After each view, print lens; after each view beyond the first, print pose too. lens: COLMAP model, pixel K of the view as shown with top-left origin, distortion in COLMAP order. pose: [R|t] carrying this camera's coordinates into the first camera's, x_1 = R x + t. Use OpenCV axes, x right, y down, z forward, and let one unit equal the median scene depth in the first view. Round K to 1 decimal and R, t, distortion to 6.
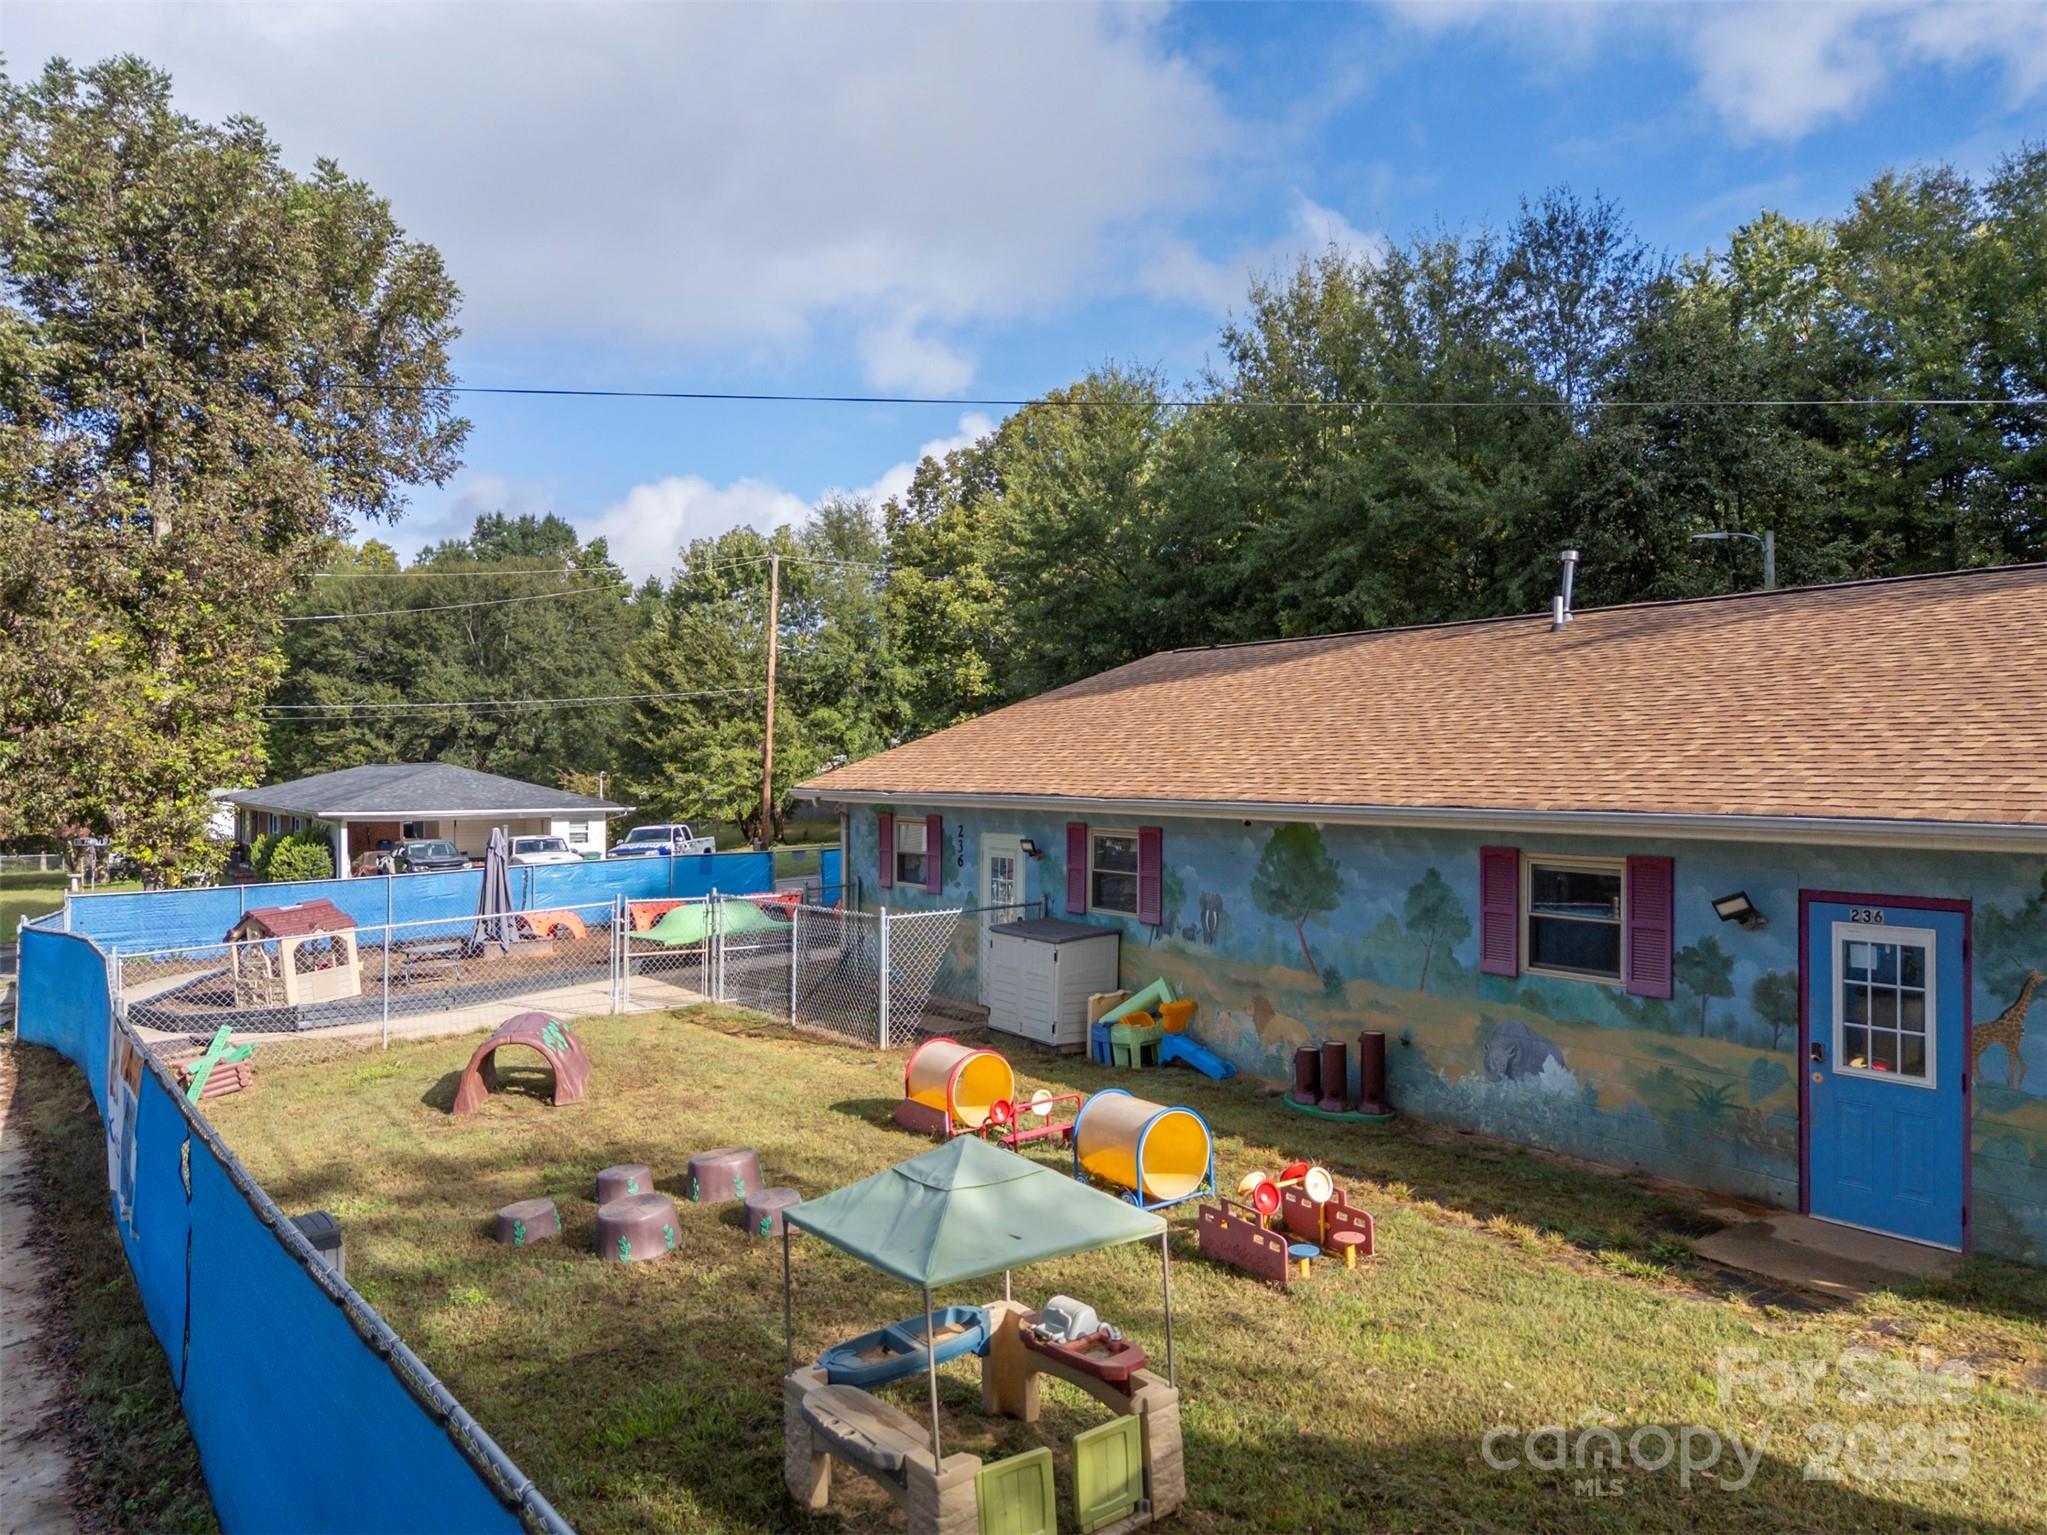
lens RADIAL K [[1503.2, 0, 1016.2], [0, 1503.2, 769.2], [0, 0, 1]] dist [0.078252, -0.076279]
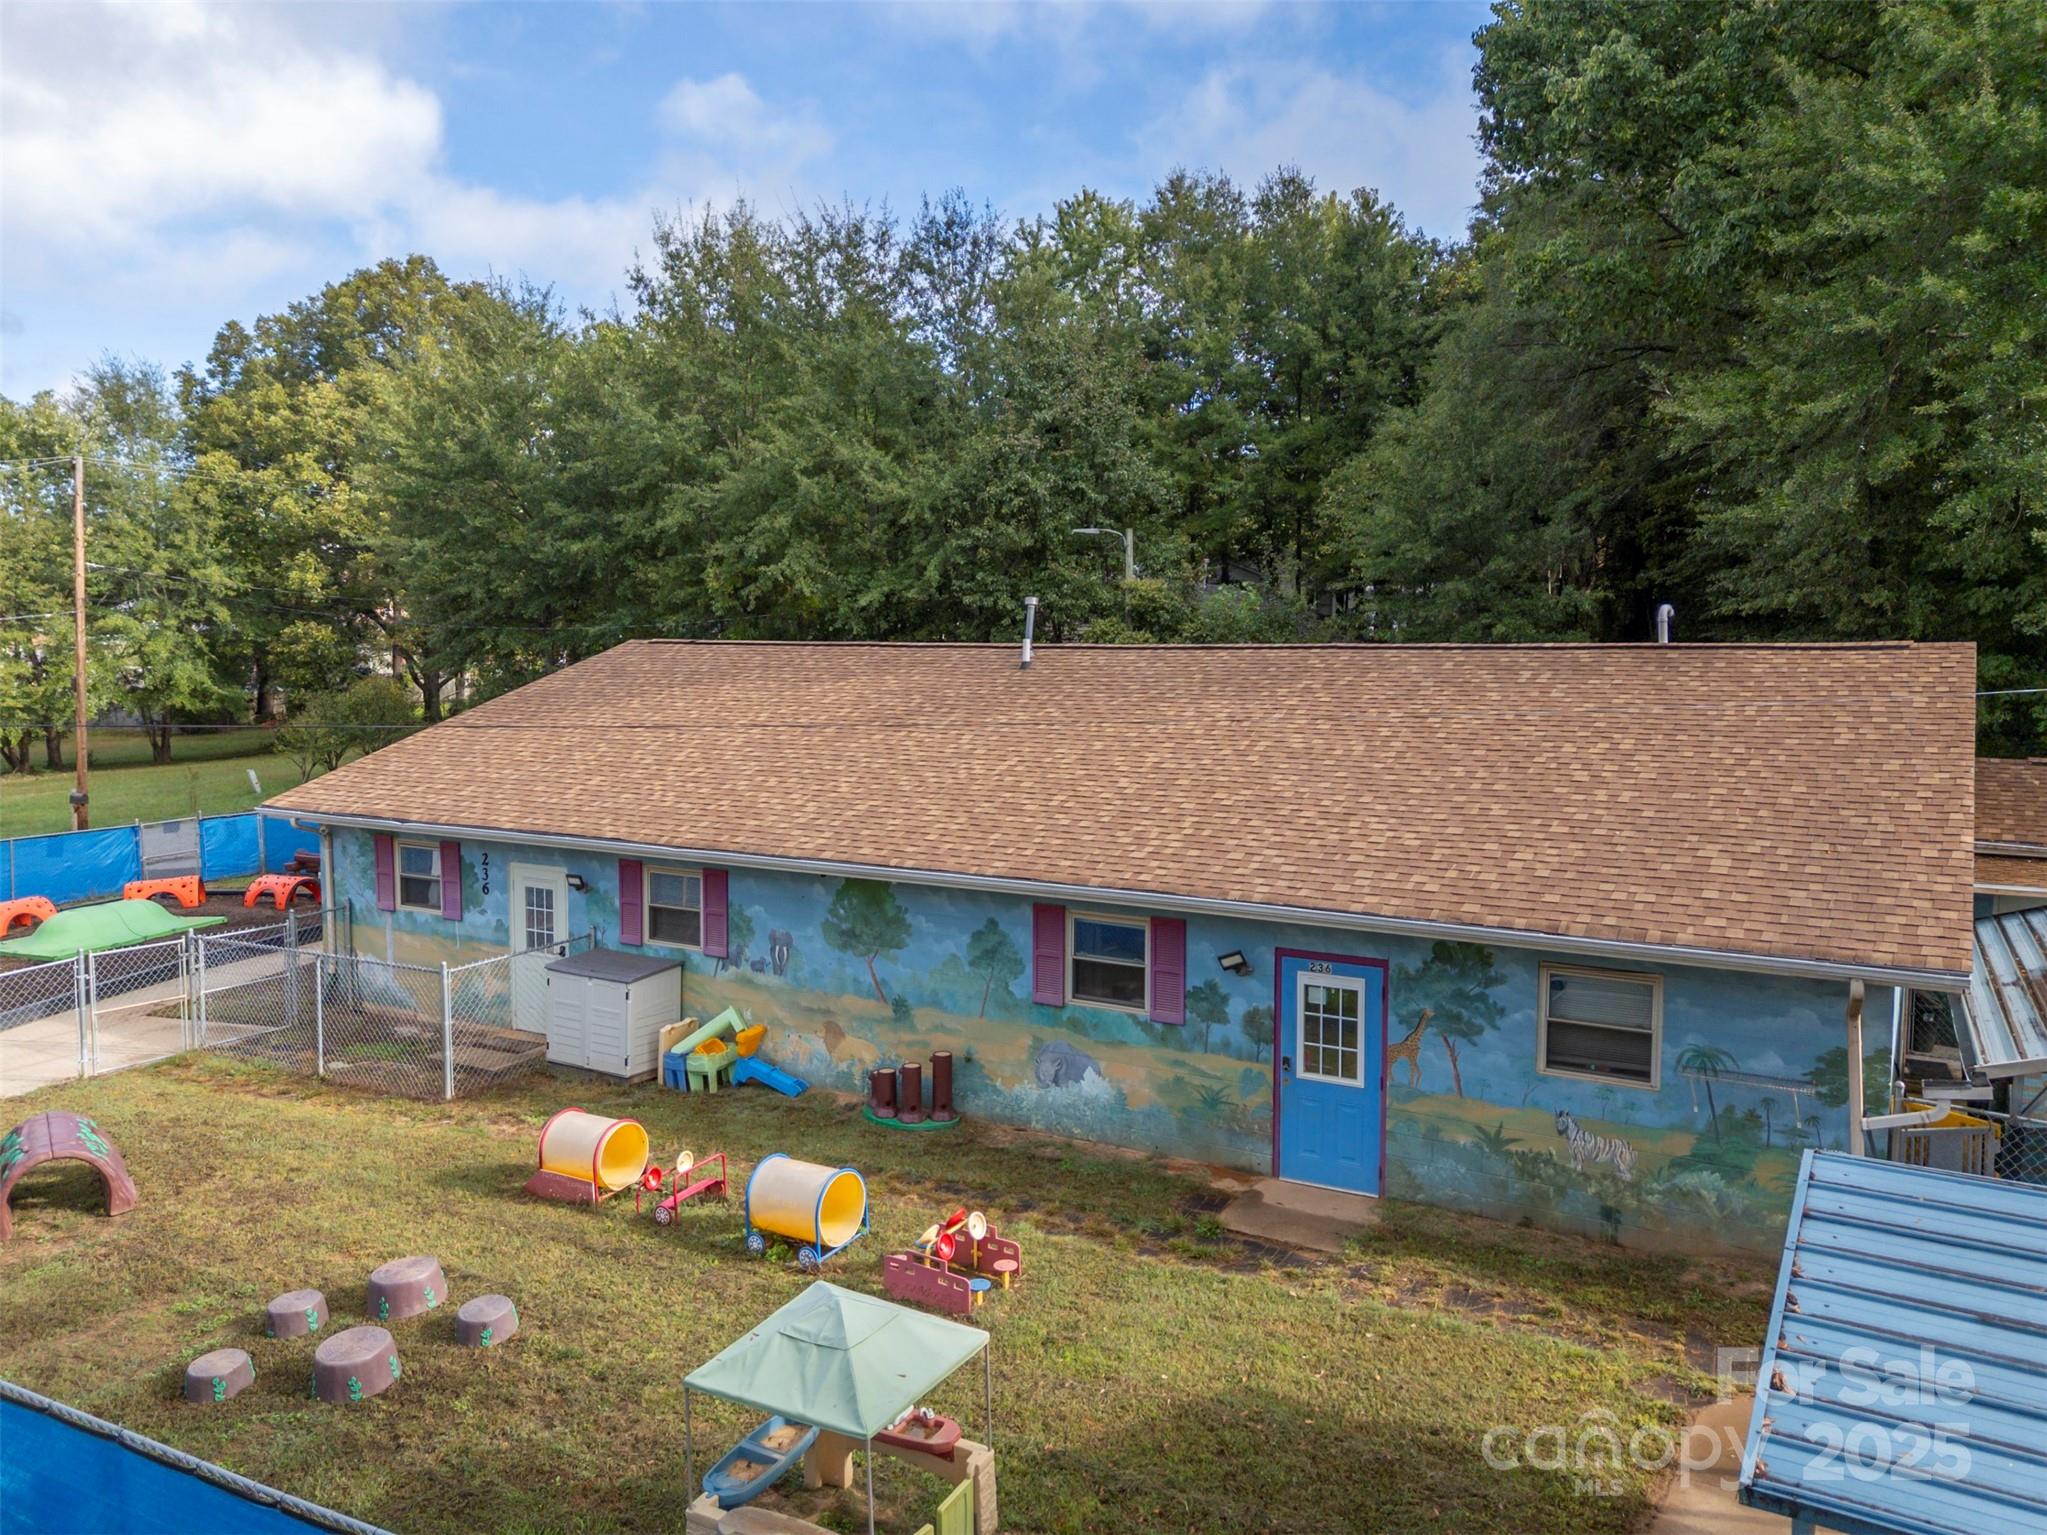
lens RADIAL K [[1503.2, 0, 1024.9], [0, 1503.2, 766.5], [0, 0, 1]] dist [0.078252, -0.076279]
pose [[0.902728, -0.034598, 0.428819, -0.179185], [-0.001197, 0.996555, 0.082925, -0.130290], [-0.430210, -0.075372, 0.899577, -0.077695]]
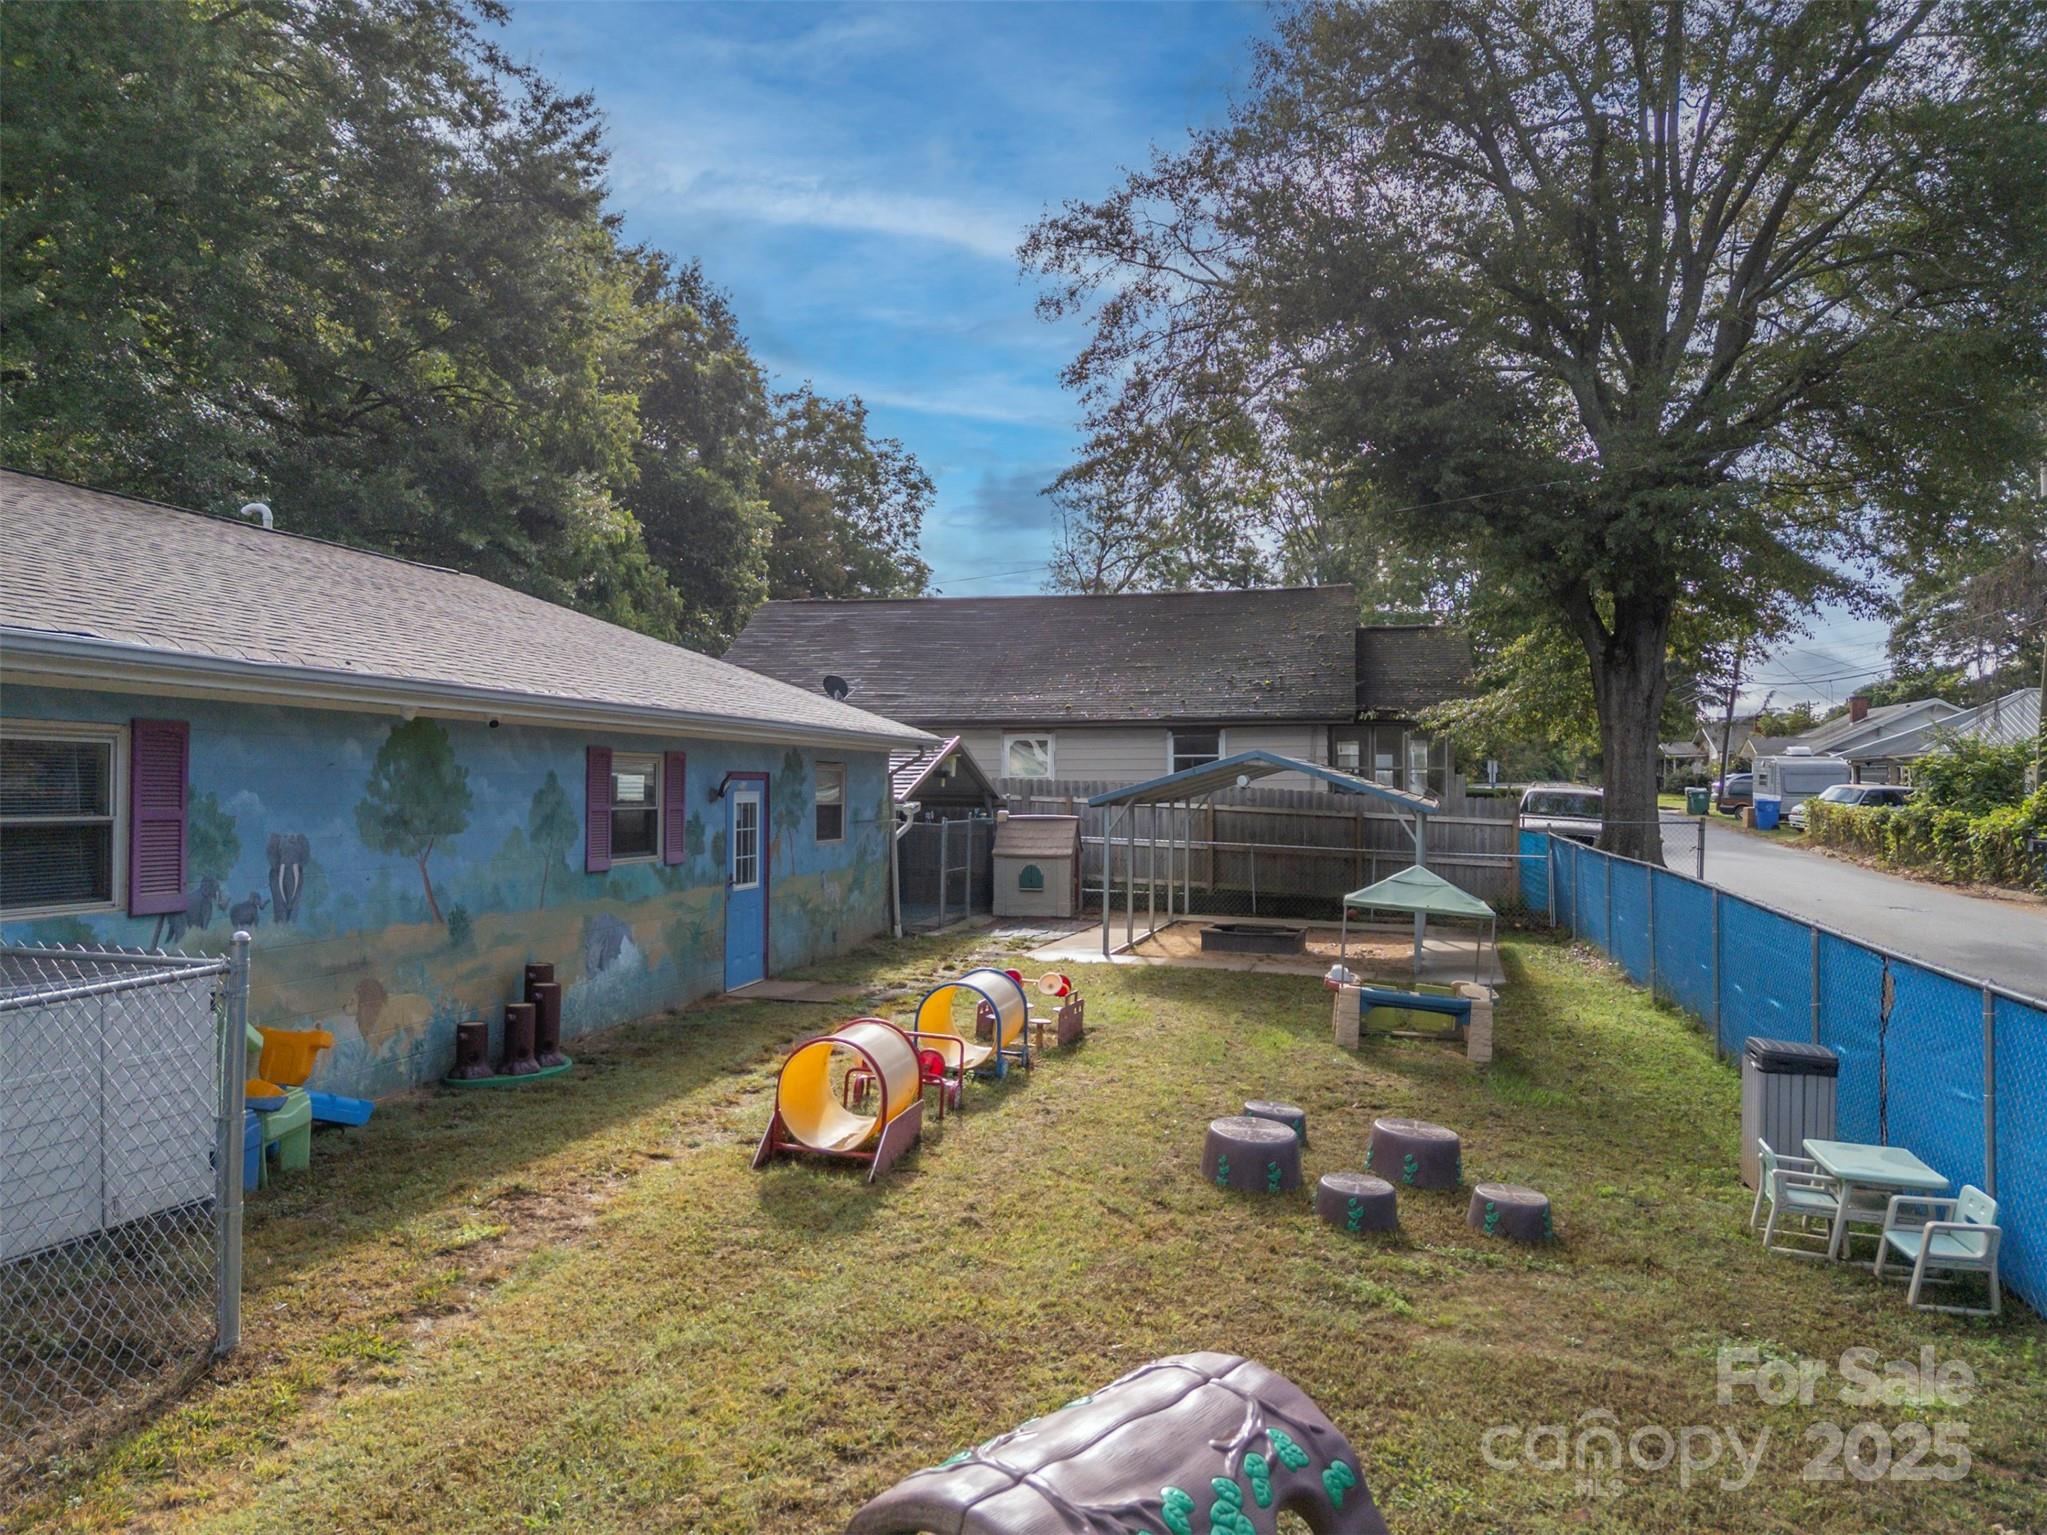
lens RADIAL K [[1503.2, 0, 1020.0], [0, 1503.2, 785.5], [0, 0, 1]] dist [0.078252, -0.076279]
pose [[-0.669228, -0.003451, 0.743049, -0.491194], [-0.005766, 0.999983, -0.000549, 0.060584], [-0.743034, -0.004652, -0.669237, 1.158899]]
